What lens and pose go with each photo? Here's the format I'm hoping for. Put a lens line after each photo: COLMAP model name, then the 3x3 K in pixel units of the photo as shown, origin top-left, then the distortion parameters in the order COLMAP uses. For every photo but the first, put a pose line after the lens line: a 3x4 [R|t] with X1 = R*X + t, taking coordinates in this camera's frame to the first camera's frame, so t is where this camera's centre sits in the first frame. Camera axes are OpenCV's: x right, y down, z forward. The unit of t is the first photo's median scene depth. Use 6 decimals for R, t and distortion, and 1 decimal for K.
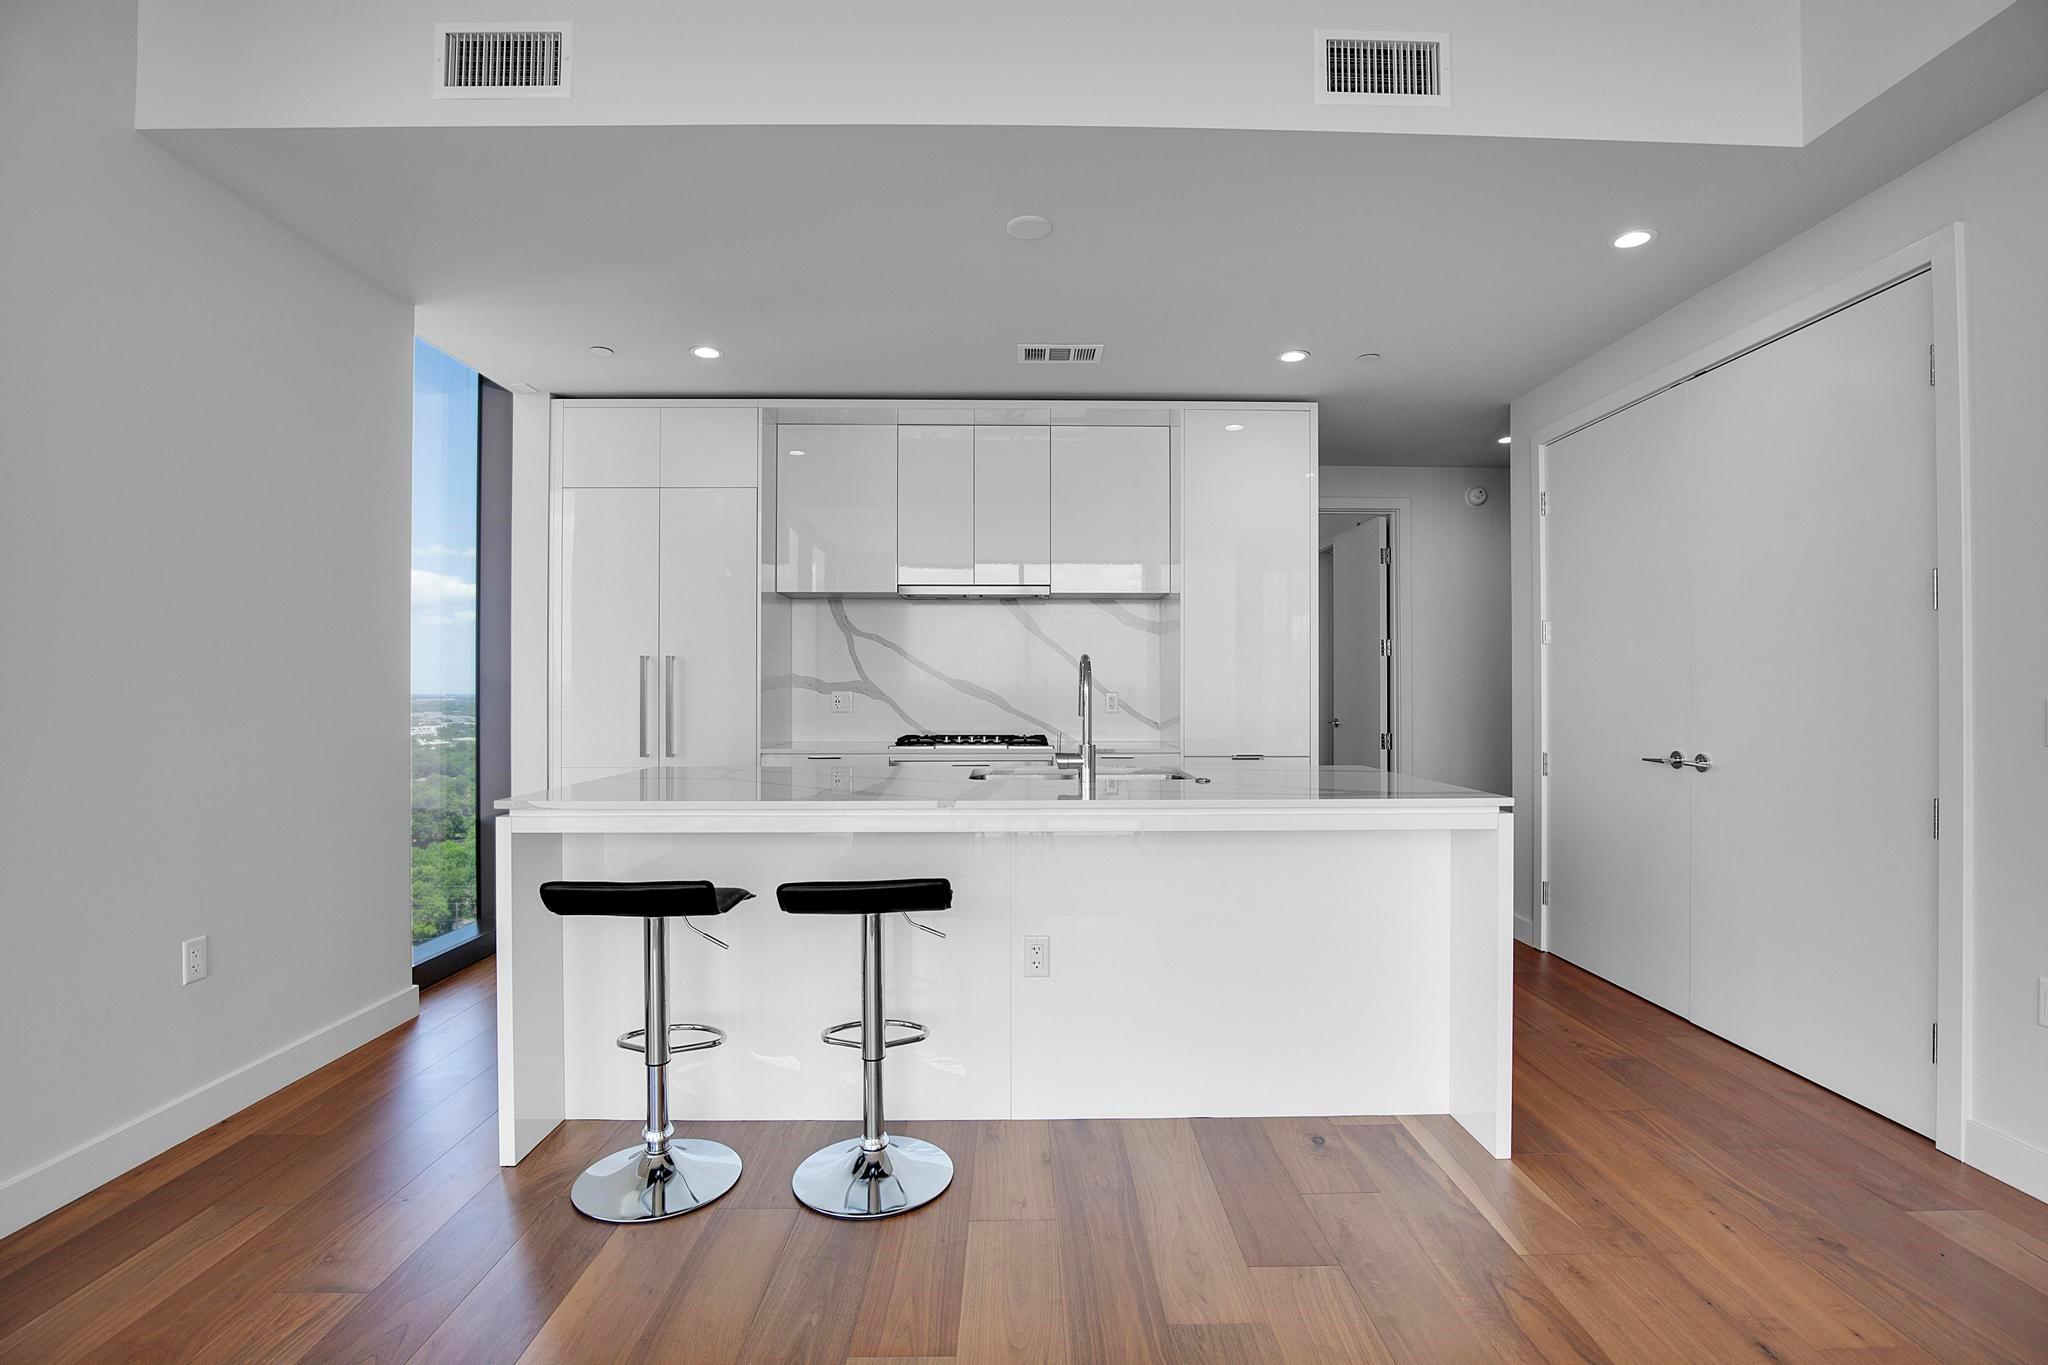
lens RADIAL K [[932.5, 0, 1033.3], [0, 932.5, 686.0], [0, 0, 1]] dist [-0.040829, 0.008406]
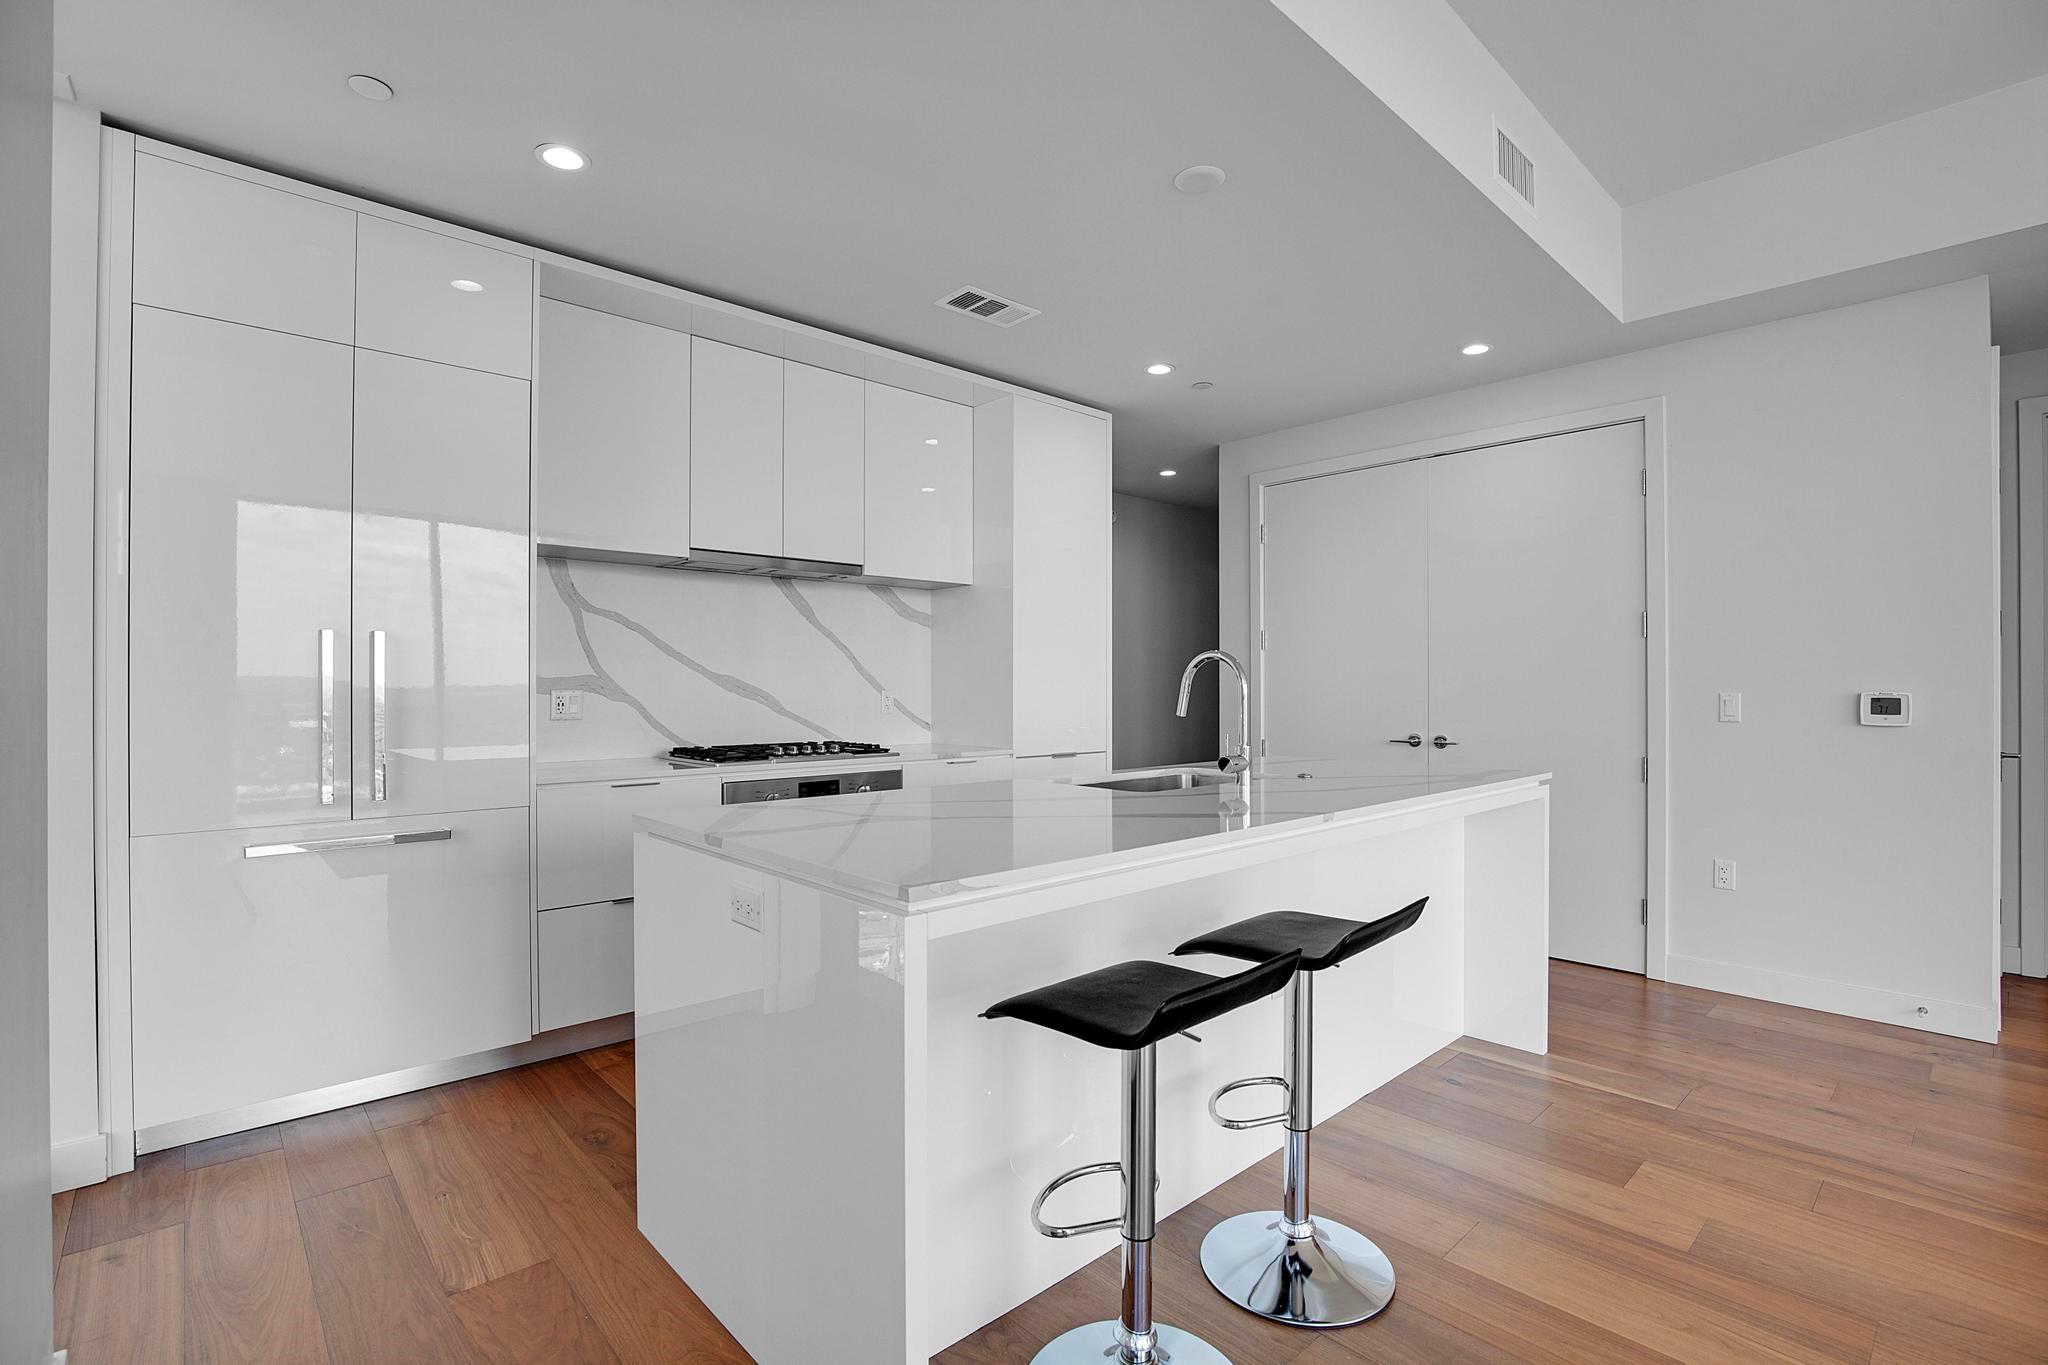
lens RADIAL K [[932.5, 0, 1033.3], [0, 932.5, 686.0], [0, 0, 1]] dist [-0.040829, 0.008406]
pose [[0.745703, -0.000365, 0.666279, -0.471579], [-0.003699, 0.999982, 0.004687, -0.002463], [-0.666268, -0.005959, 0.745688, 0.277637]]
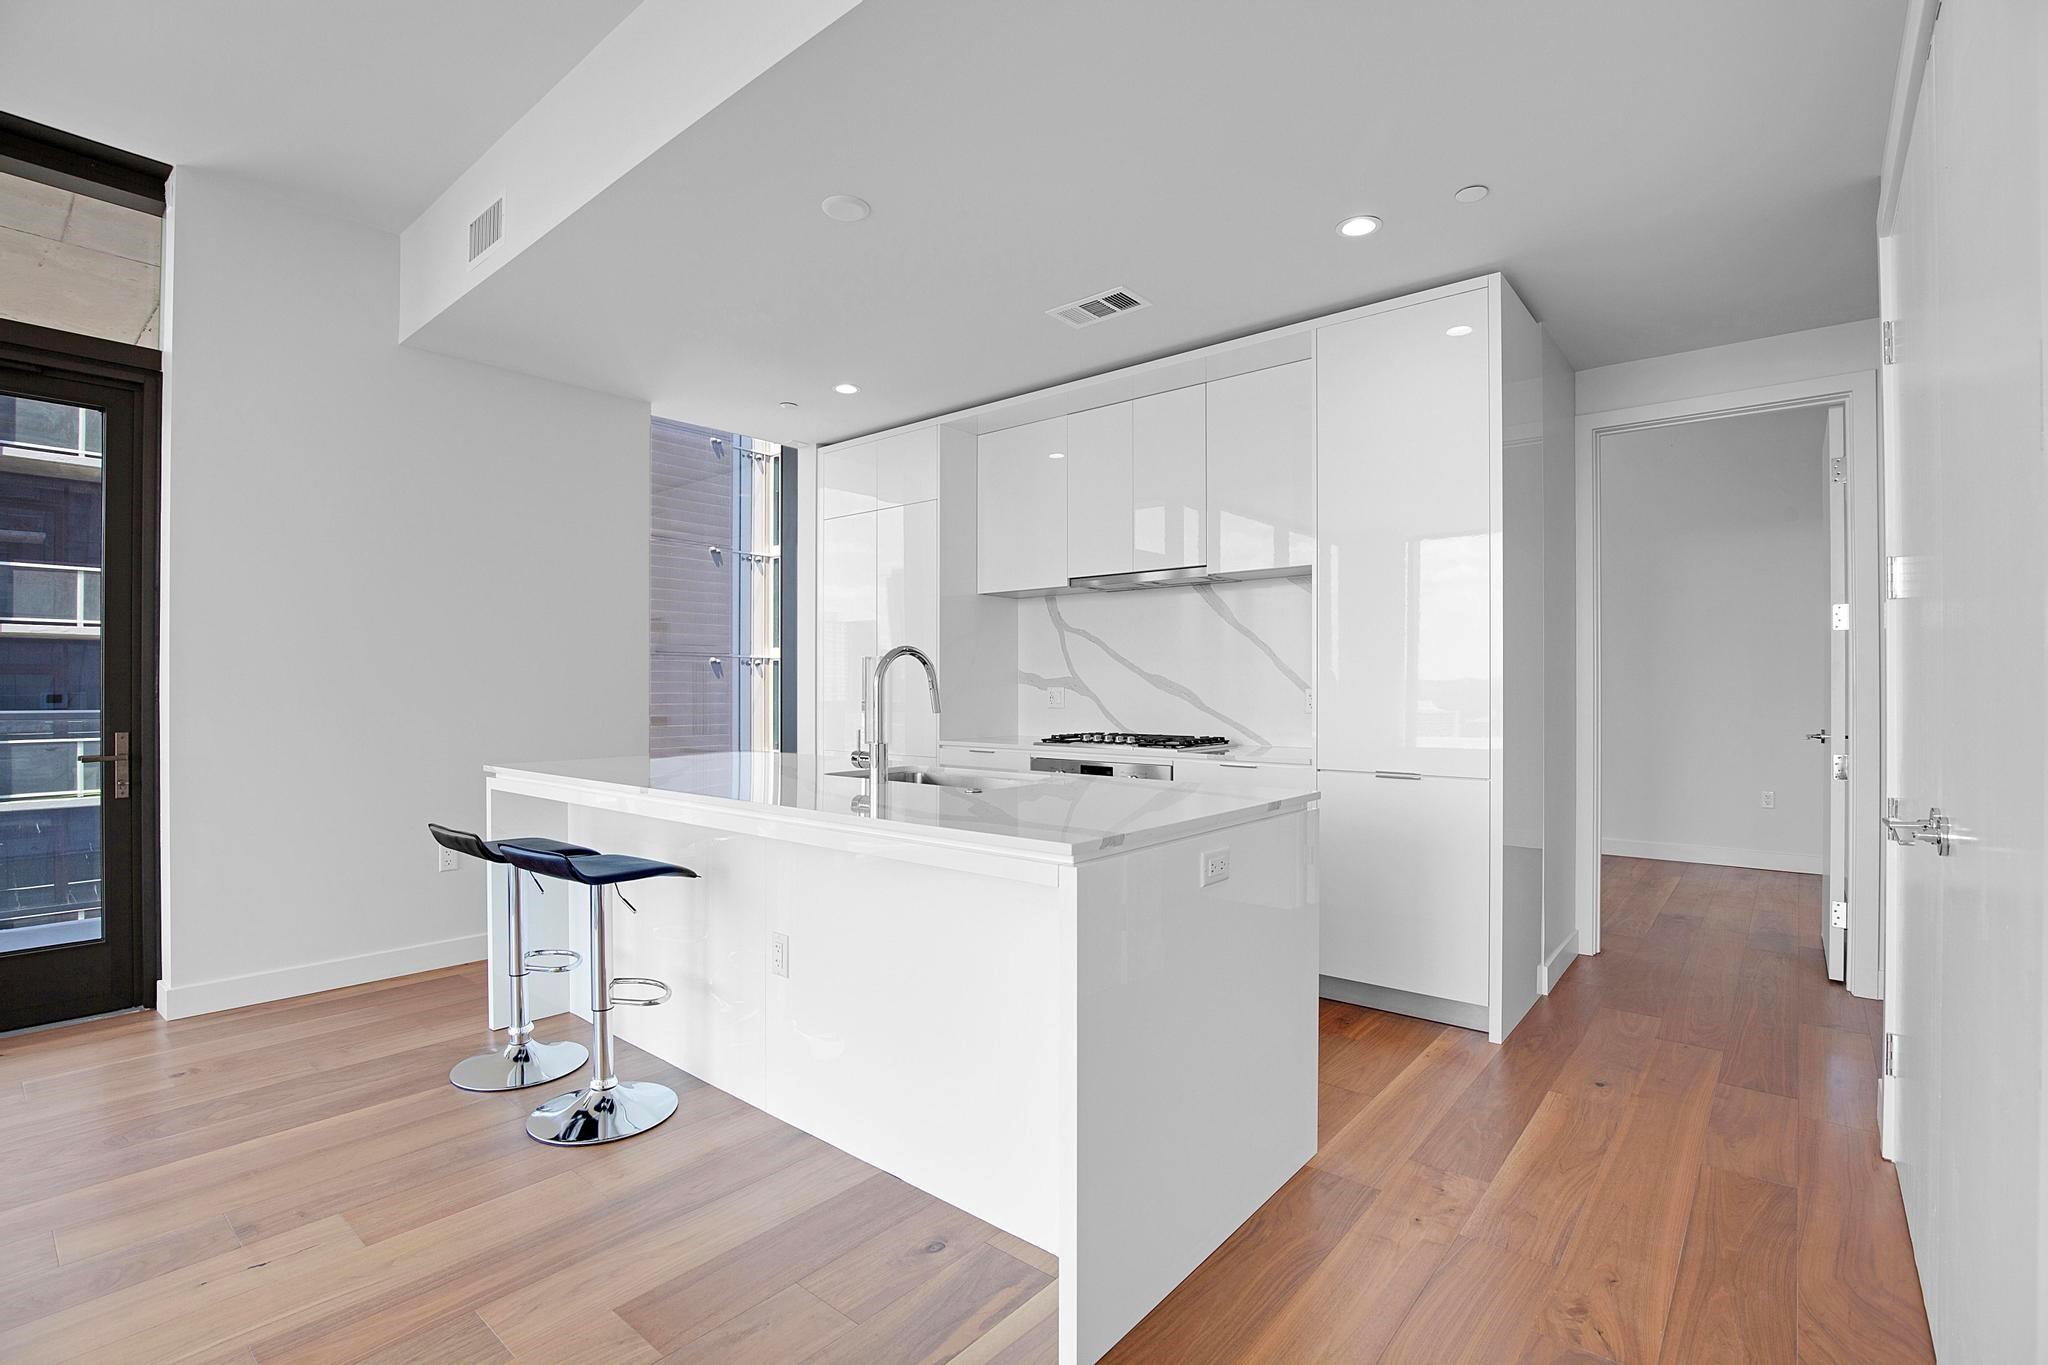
lens RADIAL K [[932.5, 0, 1033.3], [0, 932.5, 686.0], [0, 0, 1]] dist [-0.040829, 0.008406]
pose [[0.758111, -0.001655, -0.652124, 0.501019], [0.003979, 0.999990, 0.002087, 0.002149], [0.652113, -0.004177, 0.758110, 0.252263]]
